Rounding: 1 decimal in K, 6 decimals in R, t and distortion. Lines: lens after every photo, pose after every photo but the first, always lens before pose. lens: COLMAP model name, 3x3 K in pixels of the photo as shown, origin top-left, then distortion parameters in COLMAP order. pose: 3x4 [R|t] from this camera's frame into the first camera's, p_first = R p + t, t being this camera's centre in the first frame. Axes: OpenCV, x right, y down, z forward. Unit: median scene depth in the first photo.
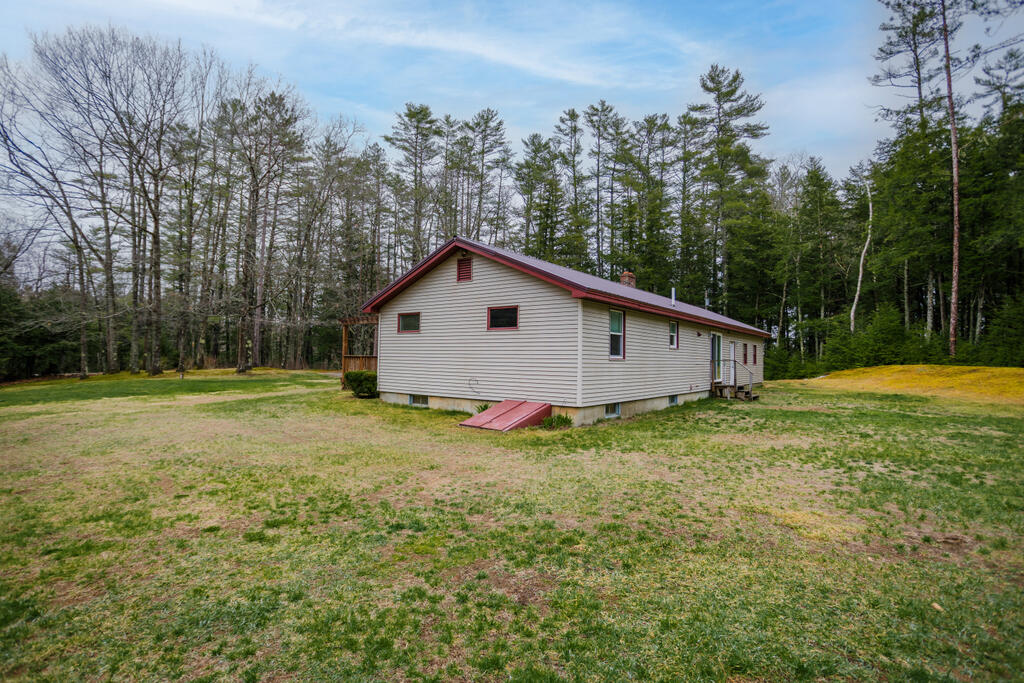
lens RADIAL K [[506.7, 0, 504.7], [0, 506.7, 341.1], [0, 0, 1]] dist [-0.016808, 0.011095]
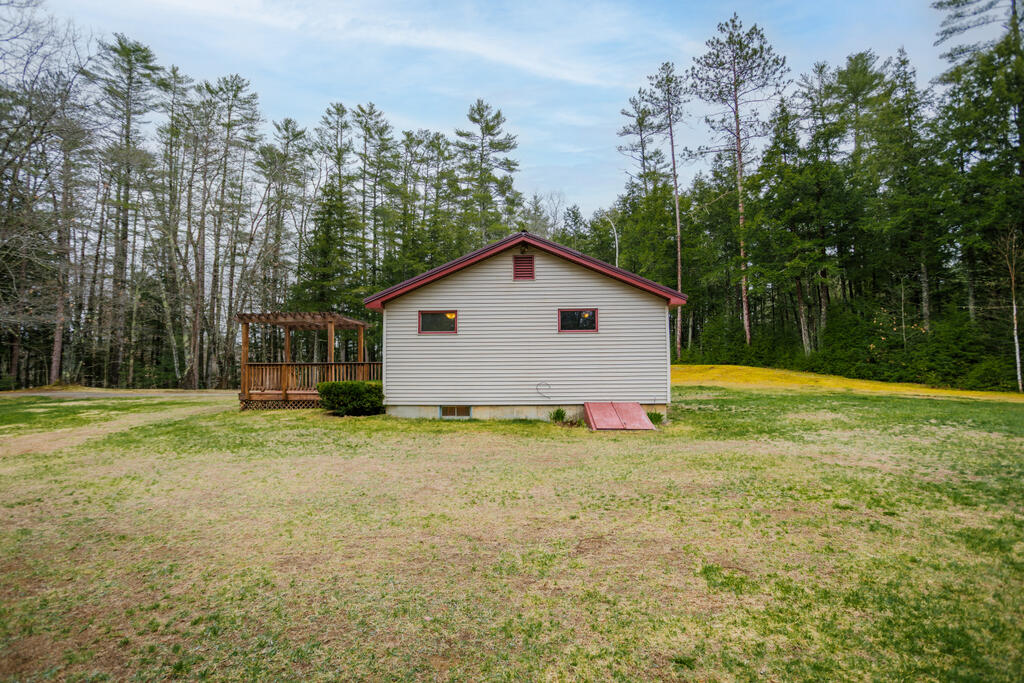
lens RADIAL K [[506.7, 0, 506.2], [0, 506.7, 340.9], [0, 0, 1]] dist [-0.016808, 0.011095]
pose [[0.822111, 0.010906, 0.569222, -0.158455], [0.000068, 0.999815, -0.019254, 0.003172], [-0.569327, 0.015868, 0.821958, 0.062750]]
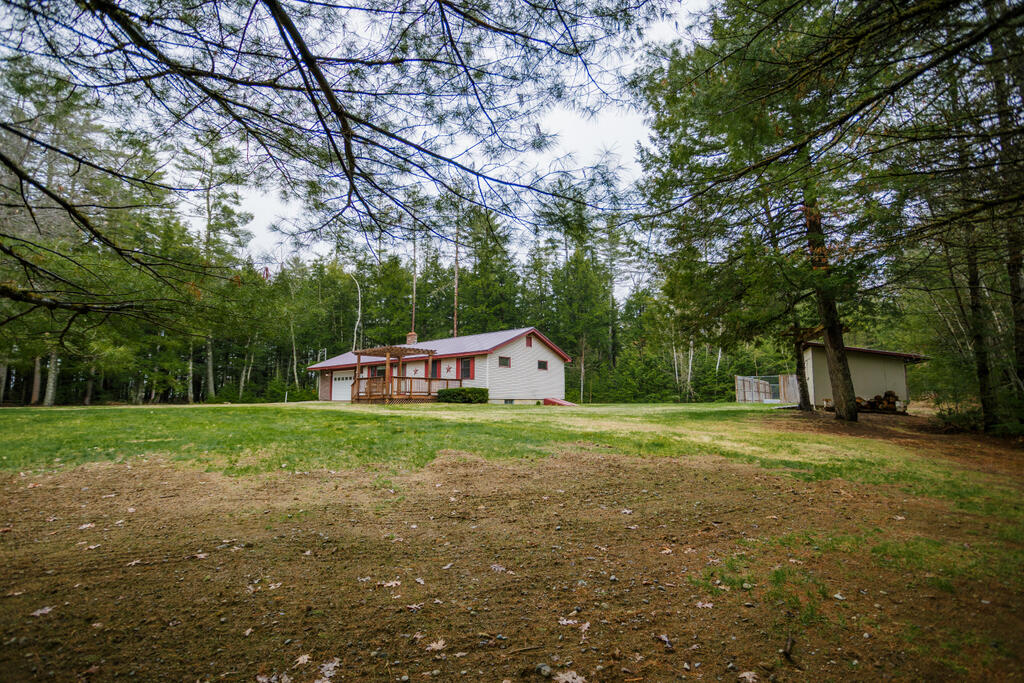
lens RADIAL K [[506.7, 0, 513.3], [0, 506.7, 337.9], [0, 0, 1]] dist [-0.016808, 0.011095]
pose [[0.075275, 0.126575, 0.989097, -0.579409], [0.002156, 0.991888, -0.127096, 0.032596], [-0.997160, 0.011699, 0.074391, 0.224200]]
